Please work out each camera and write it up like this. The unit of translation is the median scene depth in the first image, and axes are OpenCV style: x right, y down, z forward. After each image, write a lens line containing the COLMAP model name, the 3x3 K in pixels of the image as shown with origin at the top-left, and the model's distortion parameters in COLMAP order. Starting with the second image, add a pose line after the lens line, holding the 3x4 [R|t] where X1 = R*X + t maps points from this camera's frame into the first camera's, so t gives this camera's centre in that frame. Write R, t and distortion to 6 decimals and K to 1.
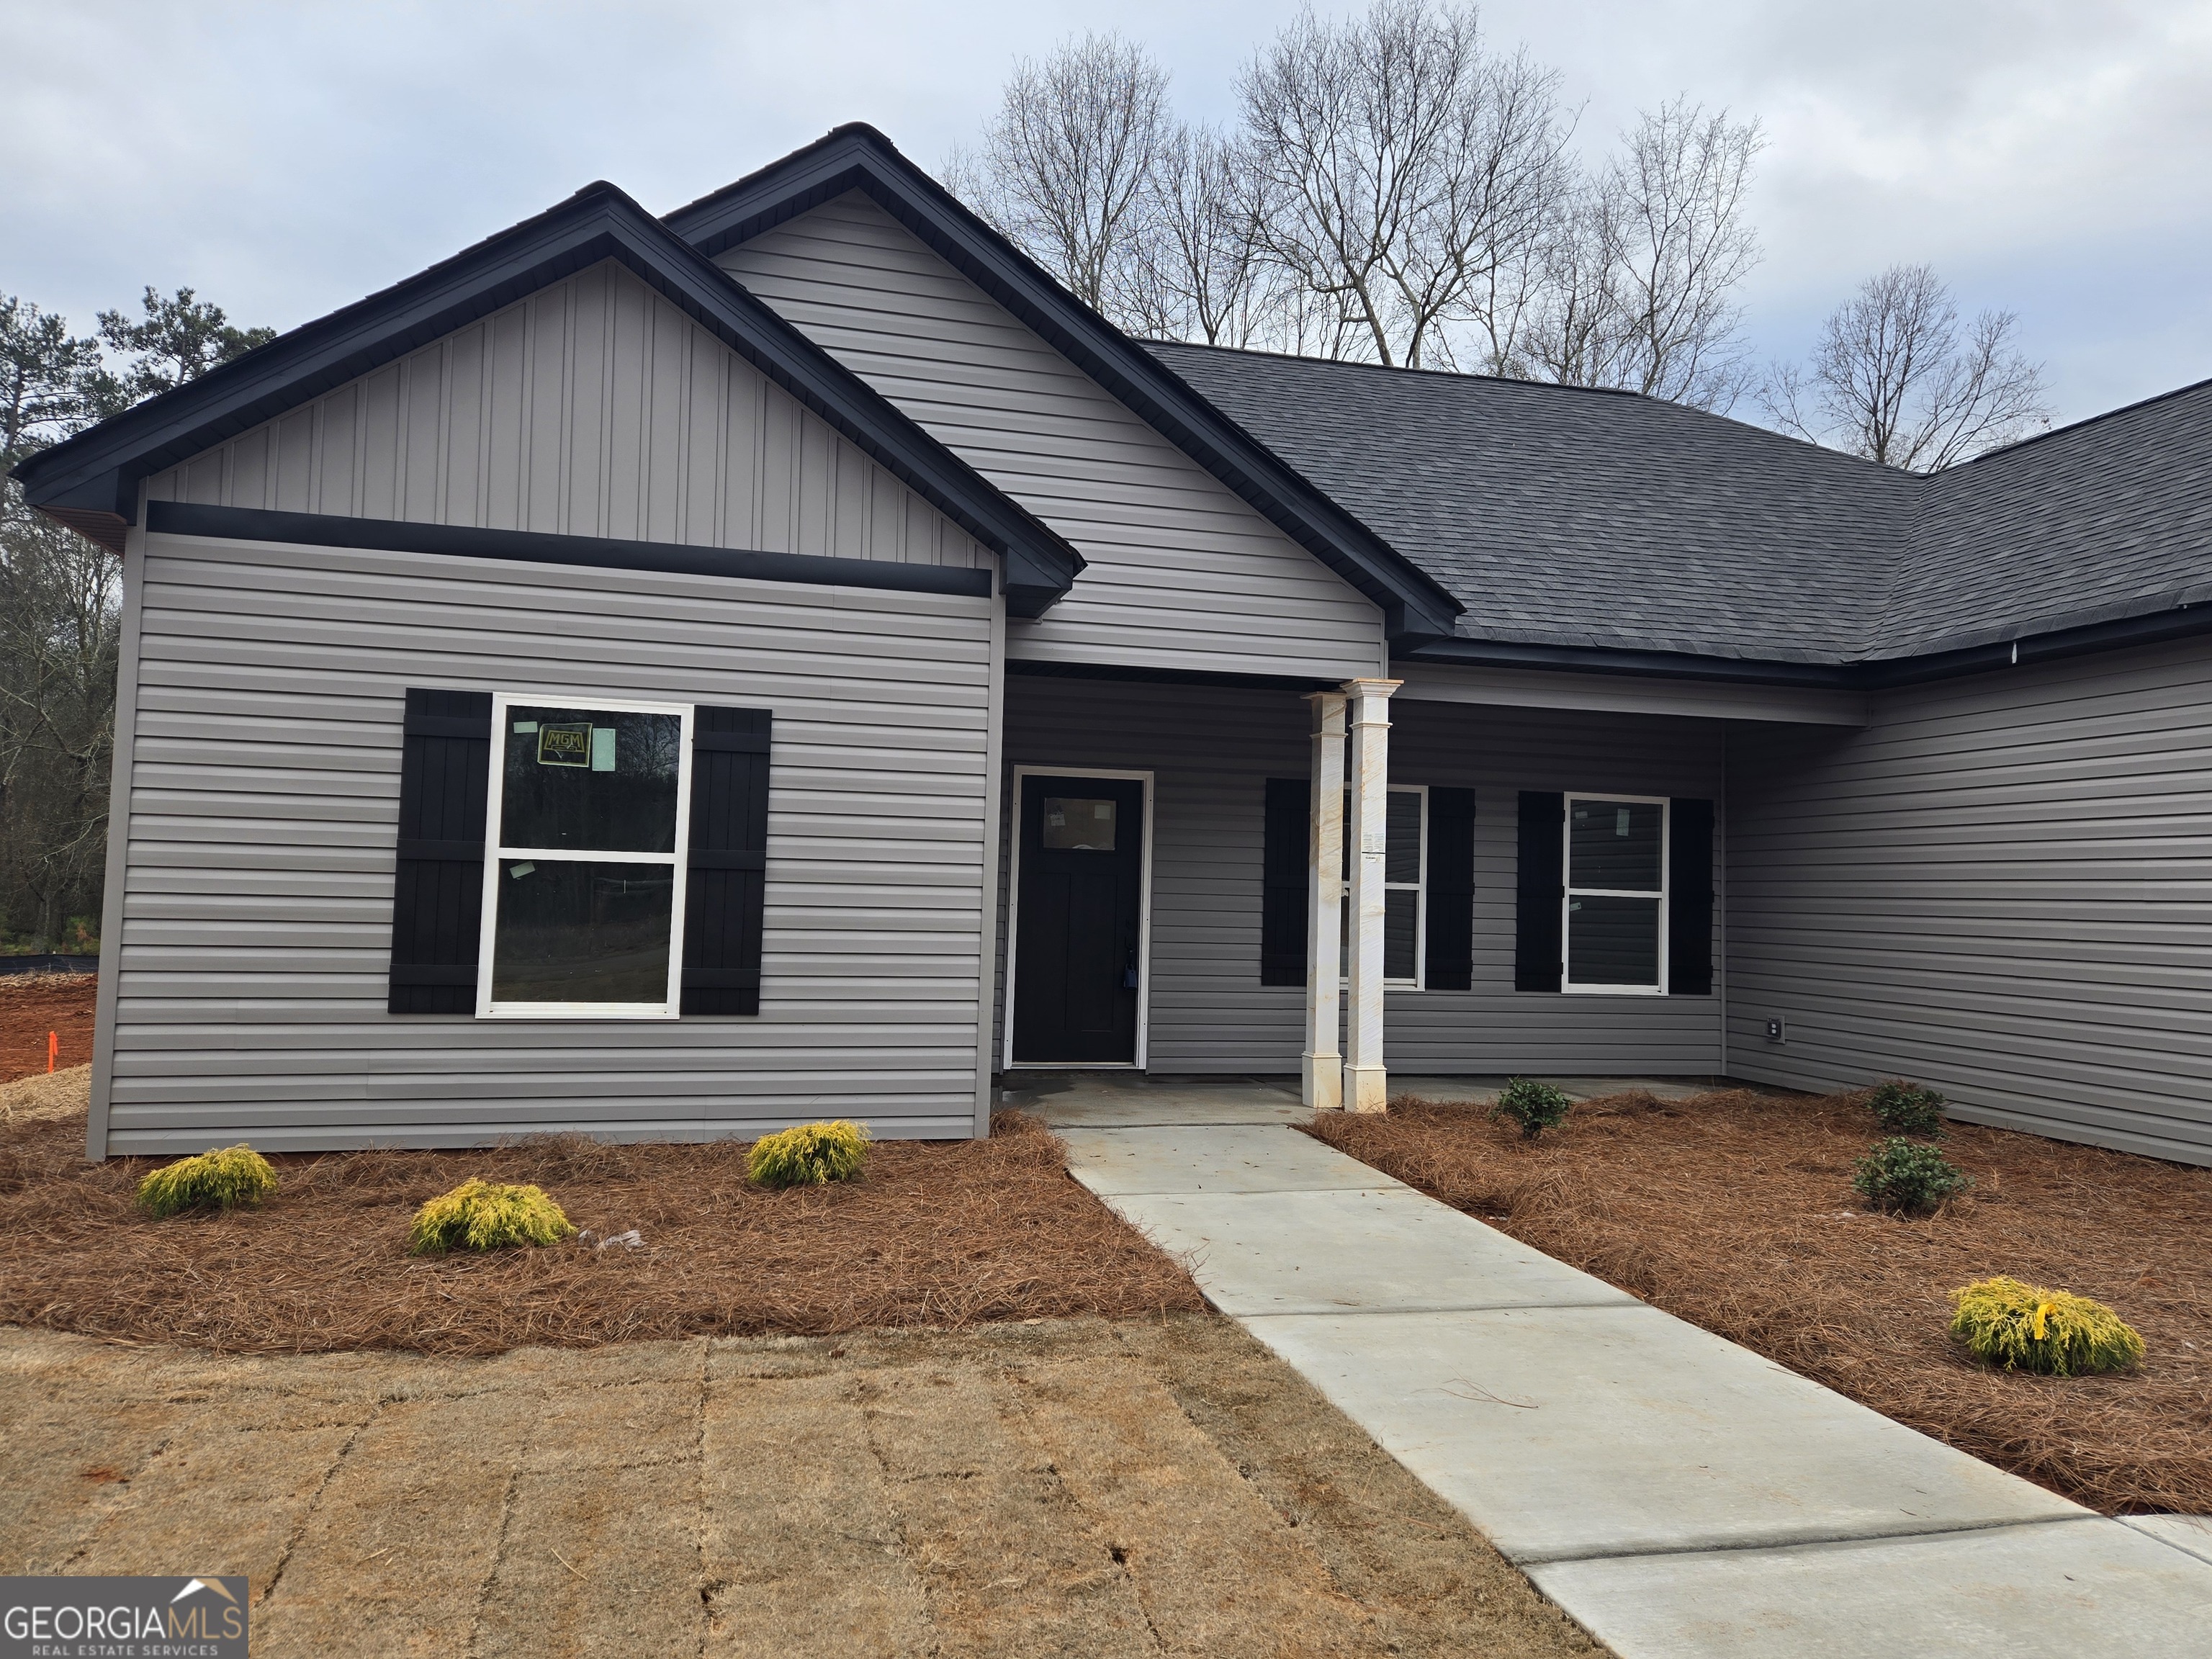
lens RADIAL K [[1544.0, 0, 1106.0], [0, 1544.0, 829.5], [0, 0, 1]] dist [0.088213, -0.079230]
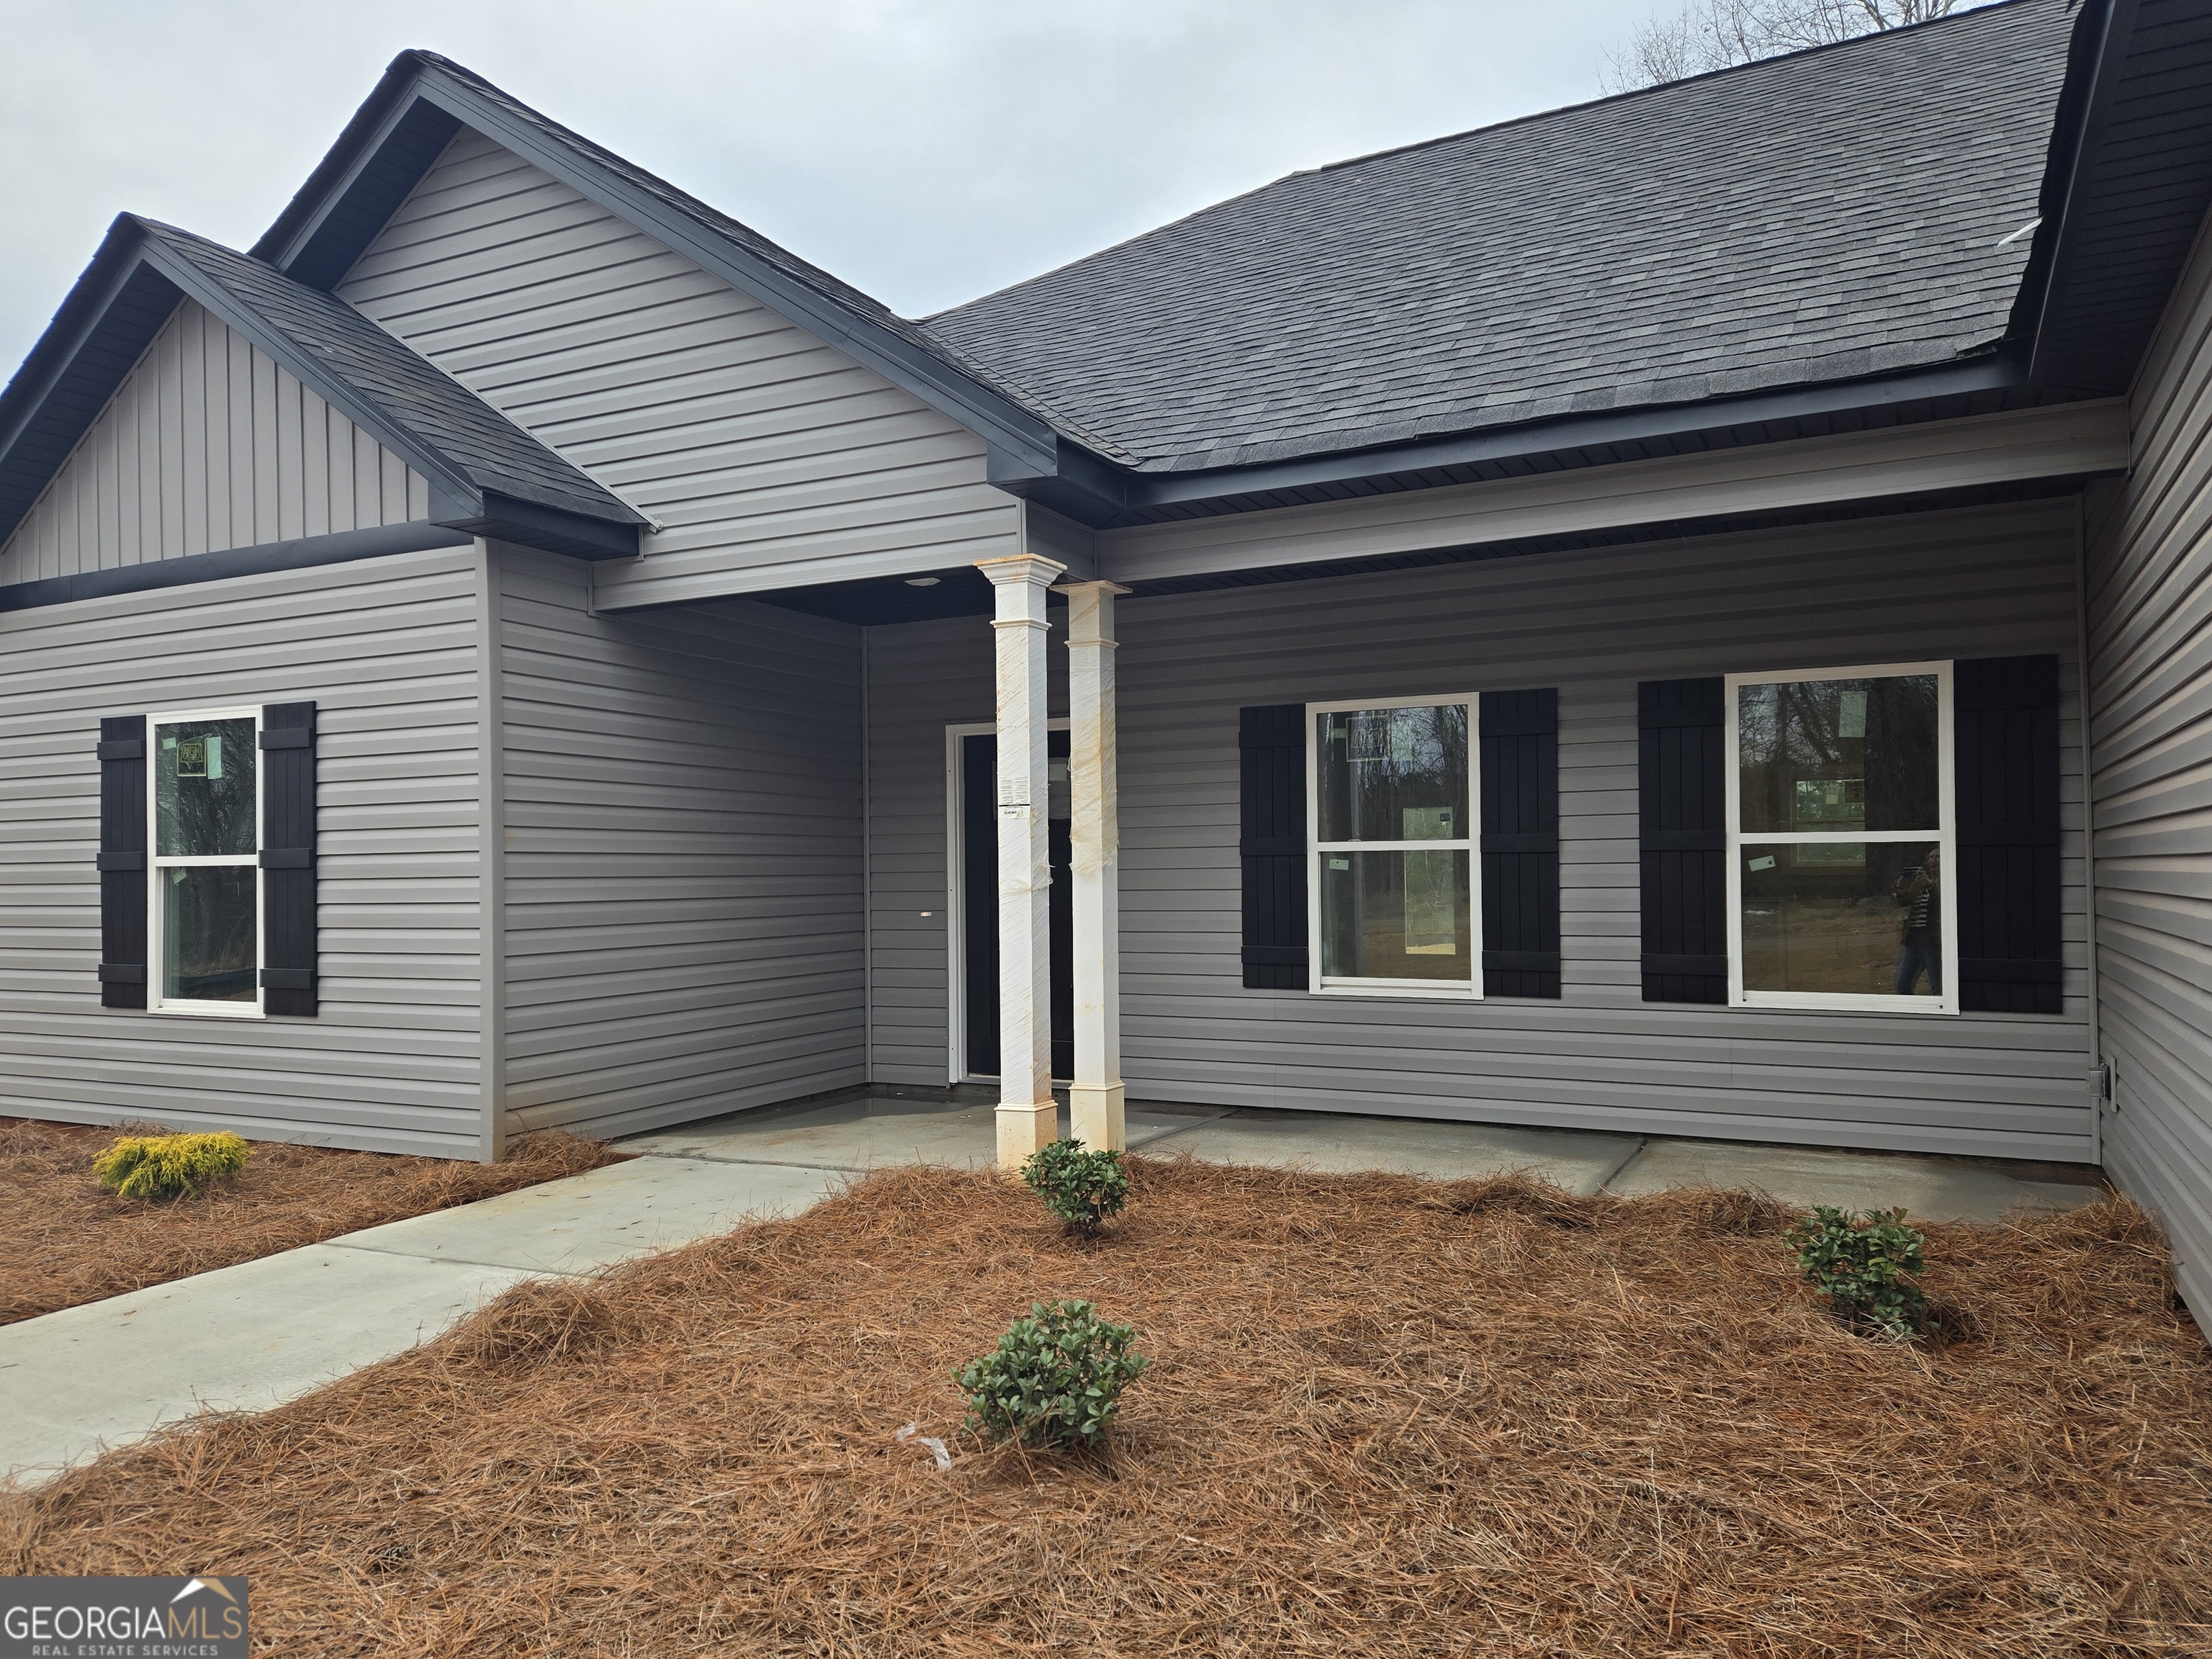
lens RADIAL K [[1473.2, 0, 1105.3], [0, 1473.2, 857.1], [0, 0, 1]] dist [0.081105, -0.063565]
pose [[0.751640, -0.042041, -0.658232, 0.733111], [0.060901, 0.998127, 0.005794, 0.042359], [0.656755, -0.044442, 0.752793, 0.594986]]
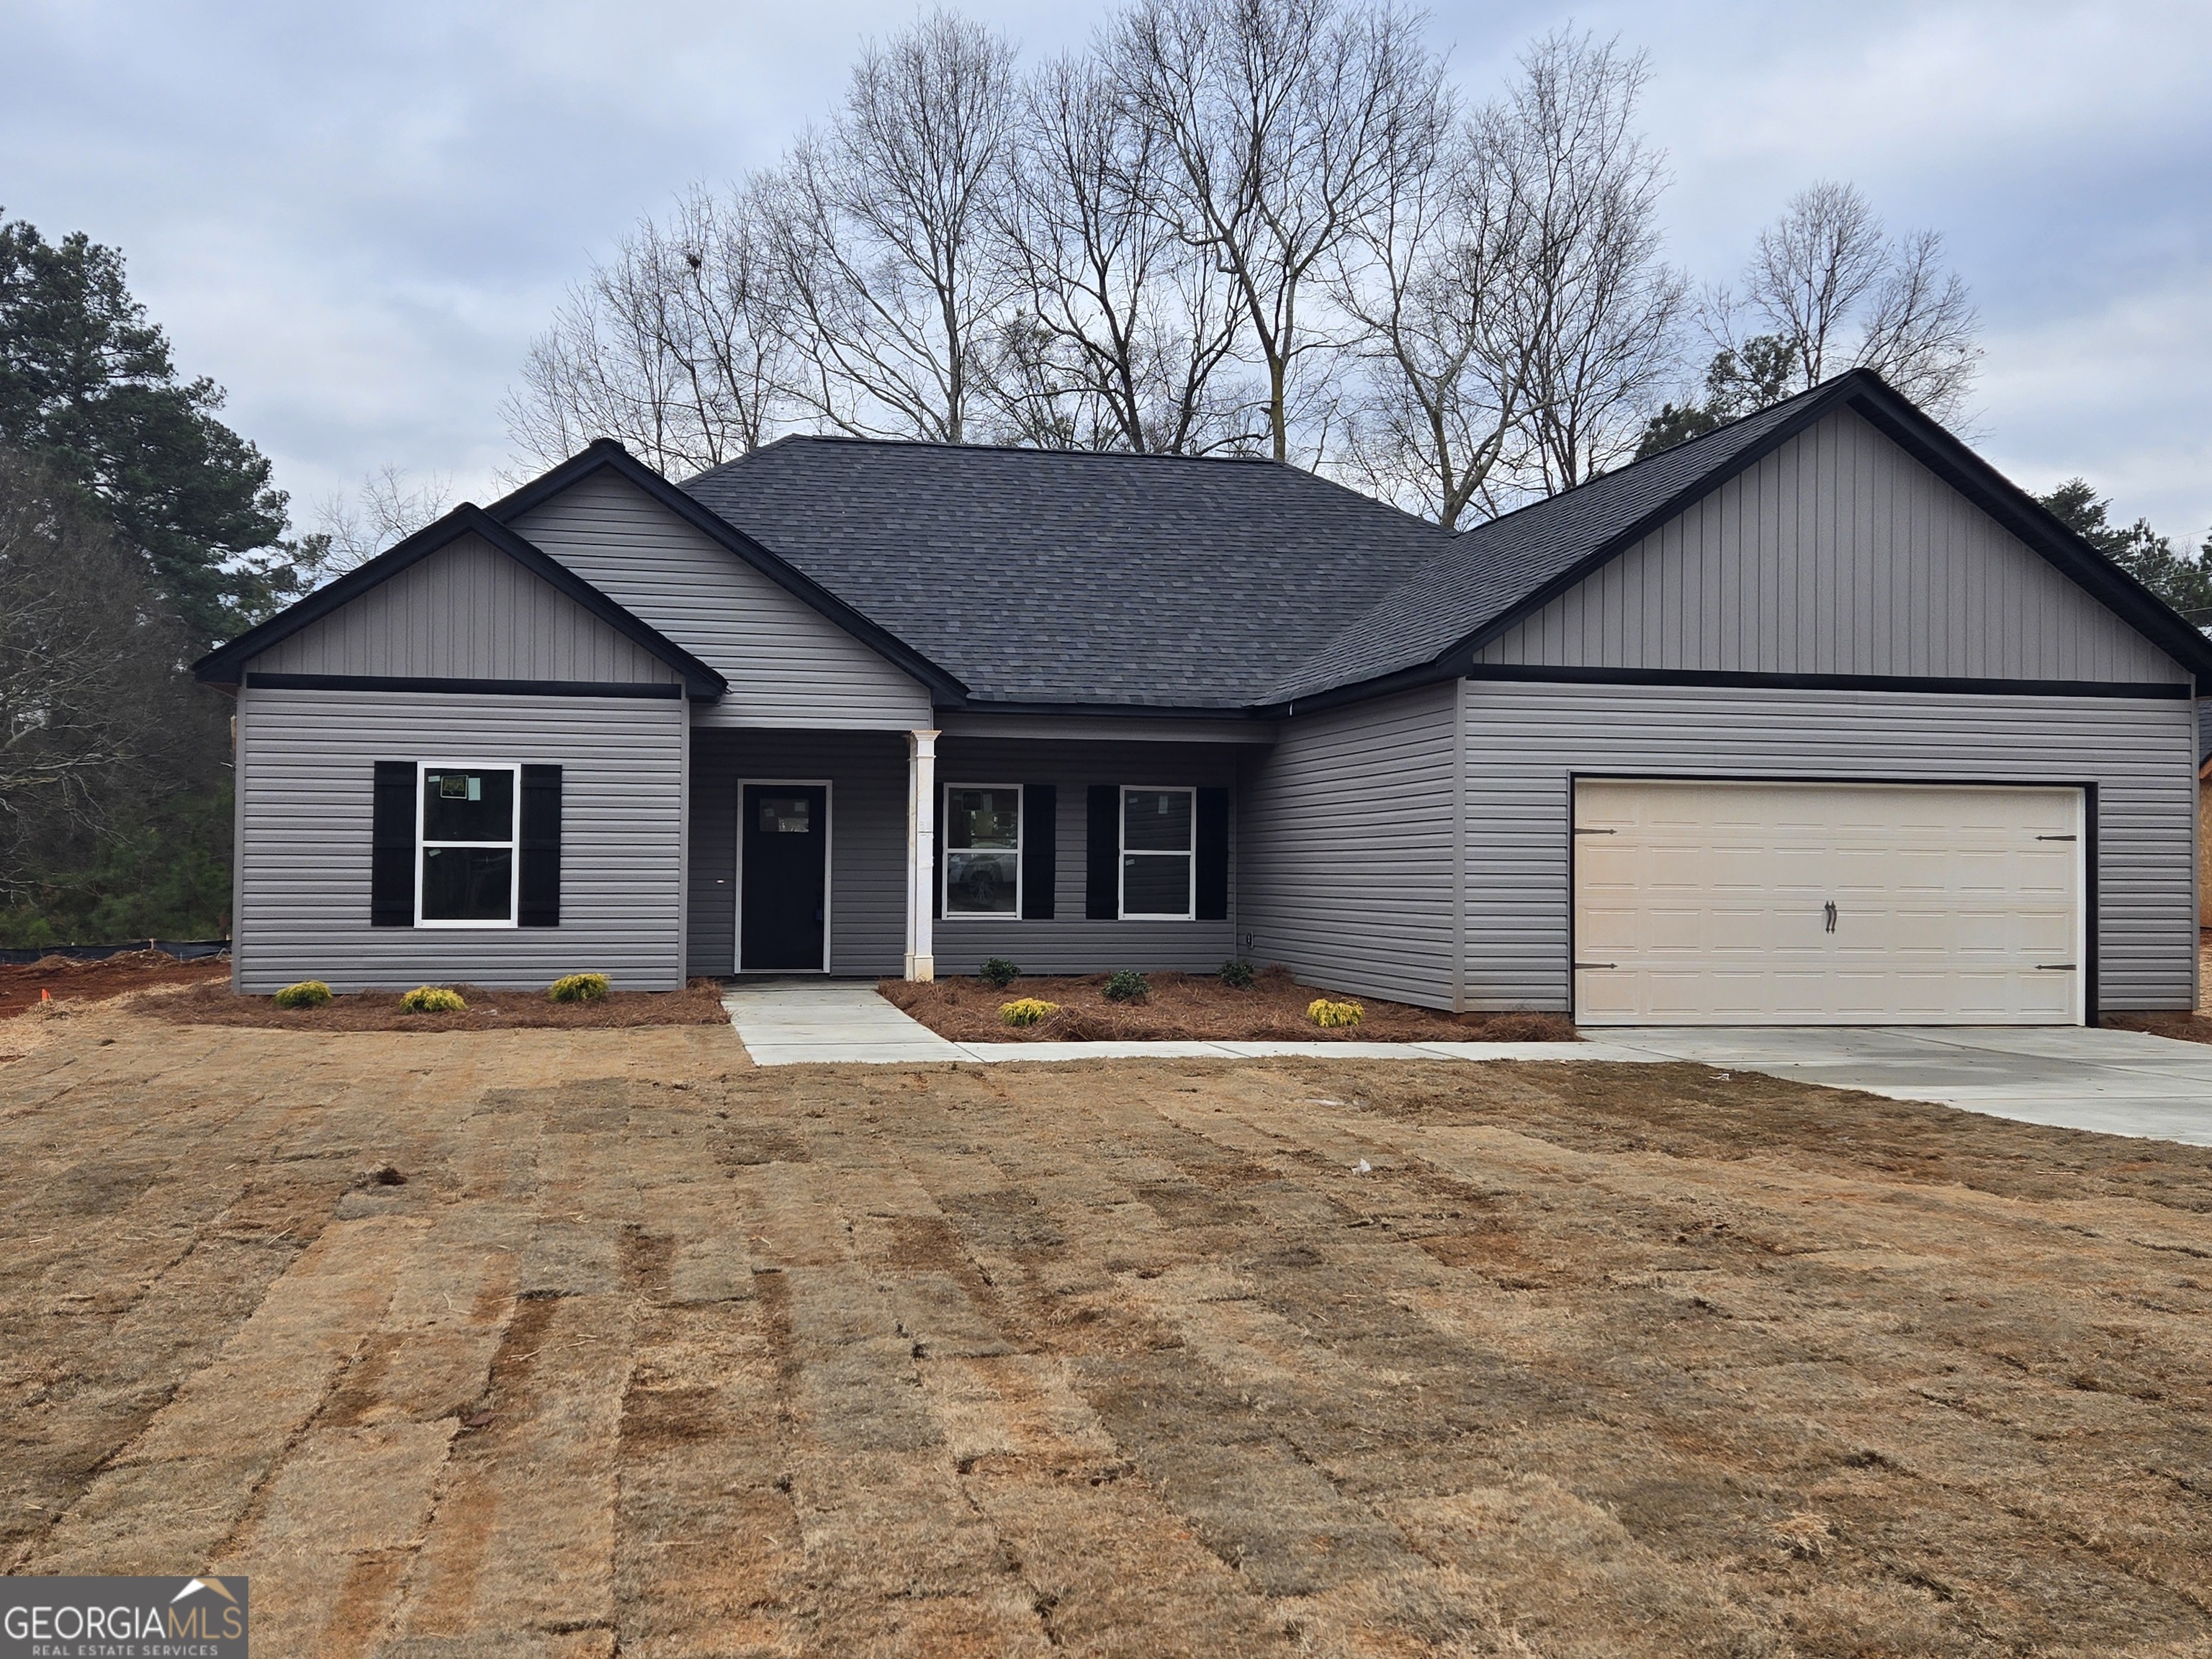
lens RADIAL K [[2070.6, 0, 1092.9], [0, 2070.6, 841.2], [0, 0, 1]] dist [0.072925, -0.022784]
pose [[0.999397, -0.020572, -0.027984, 0.480781], [0.021357, 0.999379, 0.028037, -0.040055], [0.027390, -0.028618, 0.999215, -1.459193]]
